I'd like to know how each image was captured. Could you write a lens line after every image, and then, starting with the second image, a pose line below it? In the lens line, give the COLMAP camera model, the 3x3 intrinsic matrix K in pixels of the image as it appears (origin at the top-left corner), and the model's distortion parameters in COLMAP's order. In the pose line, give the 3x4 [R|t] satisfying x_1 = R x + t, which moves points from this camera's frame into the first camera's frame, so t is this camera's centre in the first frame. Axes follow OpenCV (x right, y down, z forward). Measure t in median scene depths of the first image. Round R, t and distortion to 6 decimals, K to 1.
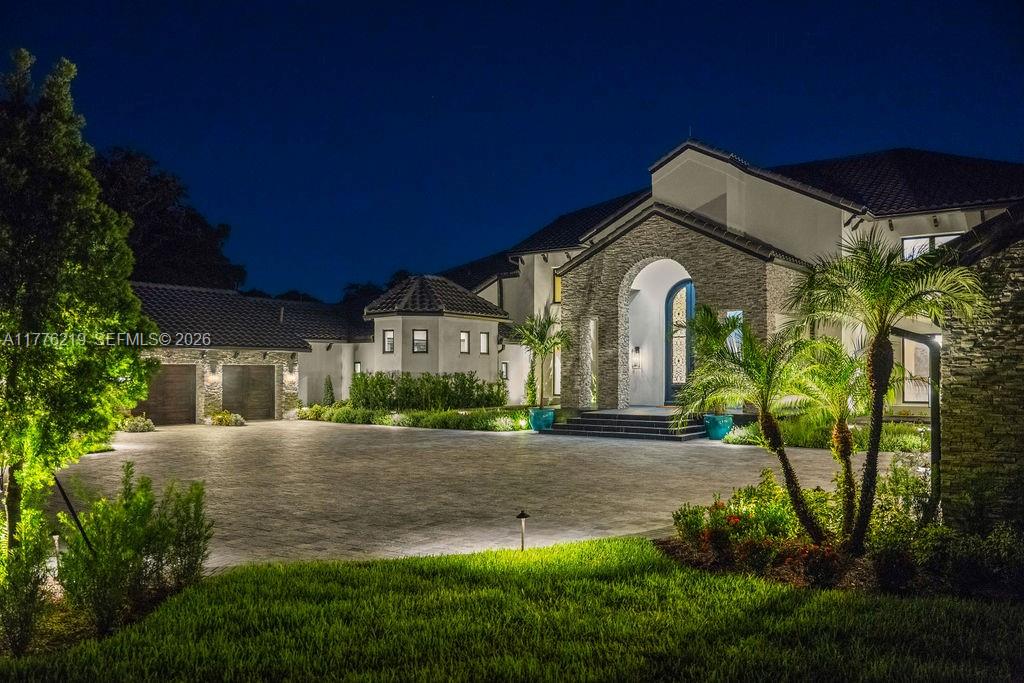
lens RADIAL K [[847.5, 0, 512.0], [0, 847.5, 343.9], [0, 0, 1]] dist [0.001910, 0.001352]
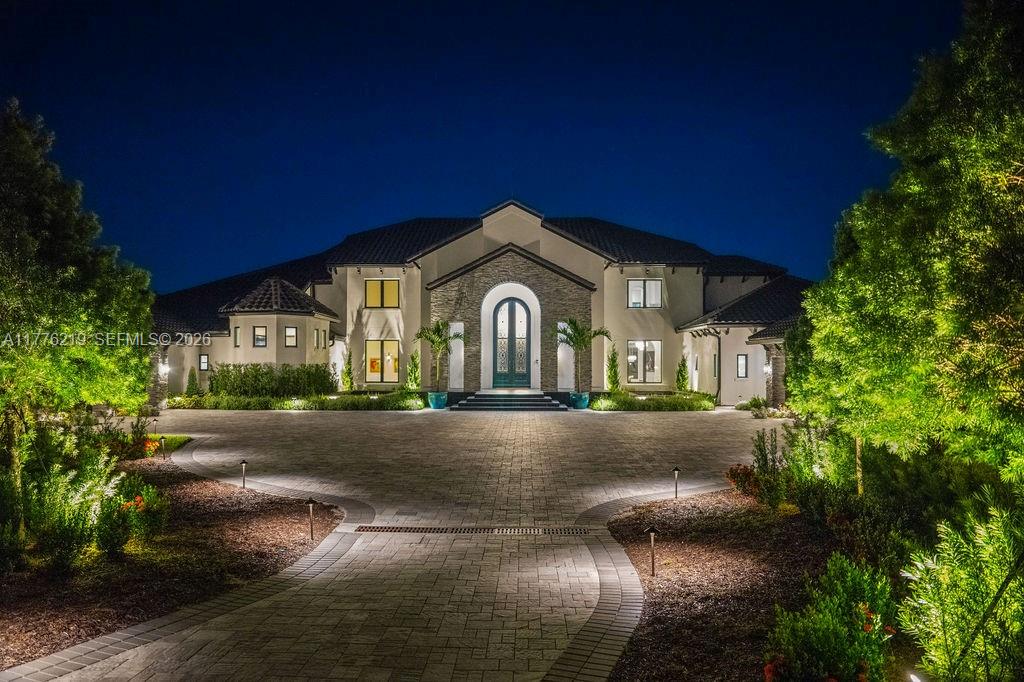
lens RADIAL K [[713.4, 0, 512.2], [0, 713.4, 343.0], [0, 0, 1]] dist [0.000579, 0.000097]
pose [[0.812563, 0.015854, 0.582658, -0.430196], [-0.019408, 0.999812, -0.000139, -0.000721], [-0.582551, -0.011195, 0.812717, 0.033468]]
